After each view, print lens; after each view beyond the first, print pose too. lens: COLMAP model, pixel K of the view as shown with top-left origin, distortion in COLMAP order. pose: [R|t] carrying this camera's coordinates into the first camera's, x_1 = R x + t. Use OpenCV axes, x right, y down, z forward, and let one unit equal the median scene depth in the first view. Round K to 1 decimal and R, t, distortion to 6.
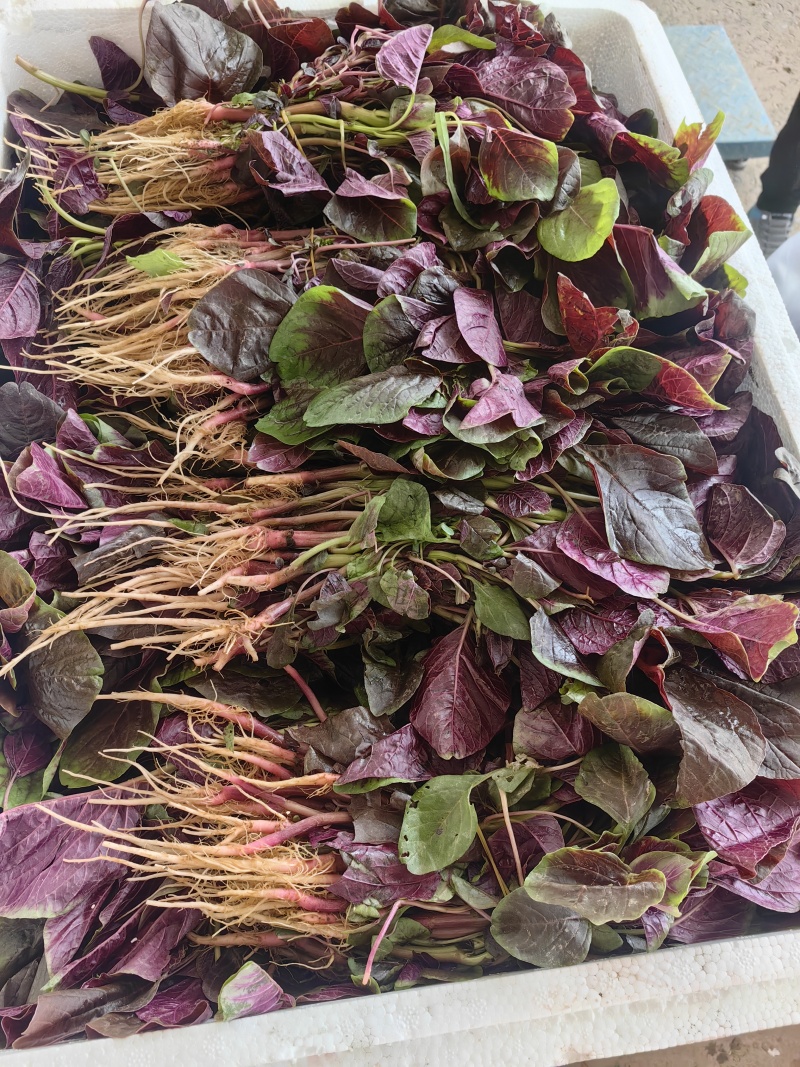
lens RADIAL K [[931.7, 0, 363.3], [0, 931.7, 533.6], [0, 0, 1]] dist [0.049471, -0.100270]
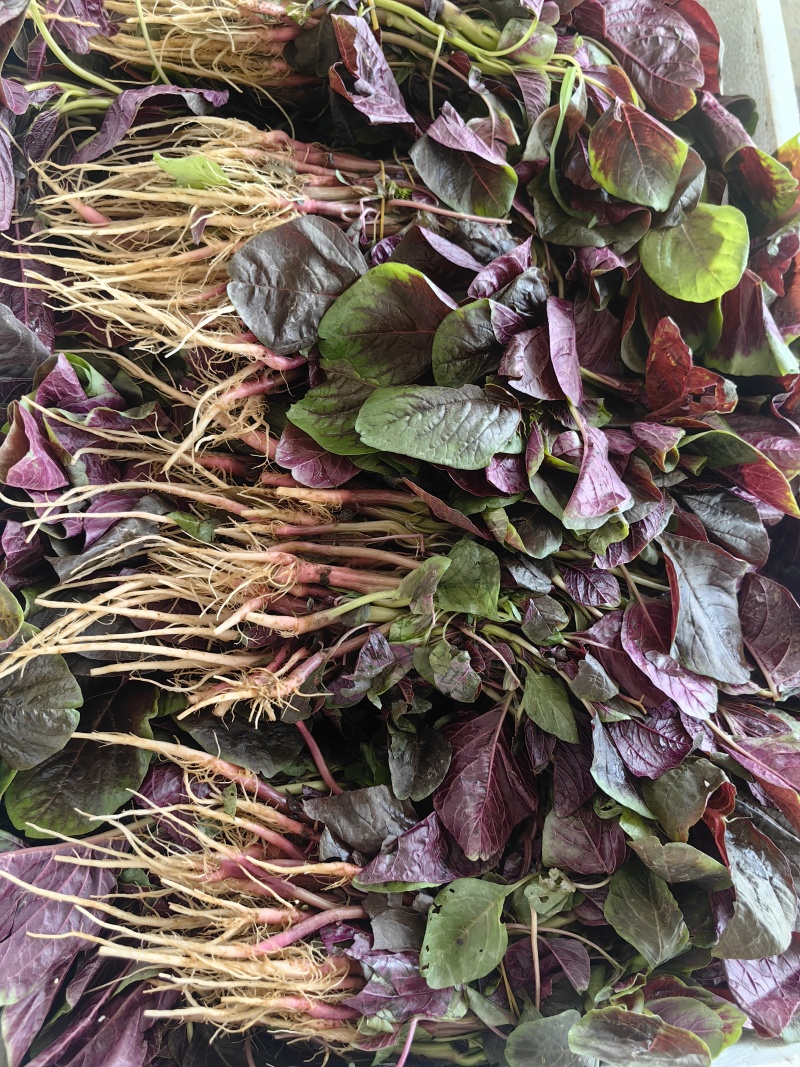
lens RADIAL K [[931.7, 0, 363.3], [0, 931.7, 533.6], [0, 0, 1]] dist [0.049471, -0.100270]
pose [[0.953218, 0.146994, 0.264138, -0.276570], [-0.204296, 0.957306, 0.204518, -0.214466], [-0.222798, -0.248912, 0.942552, 0.196502]]
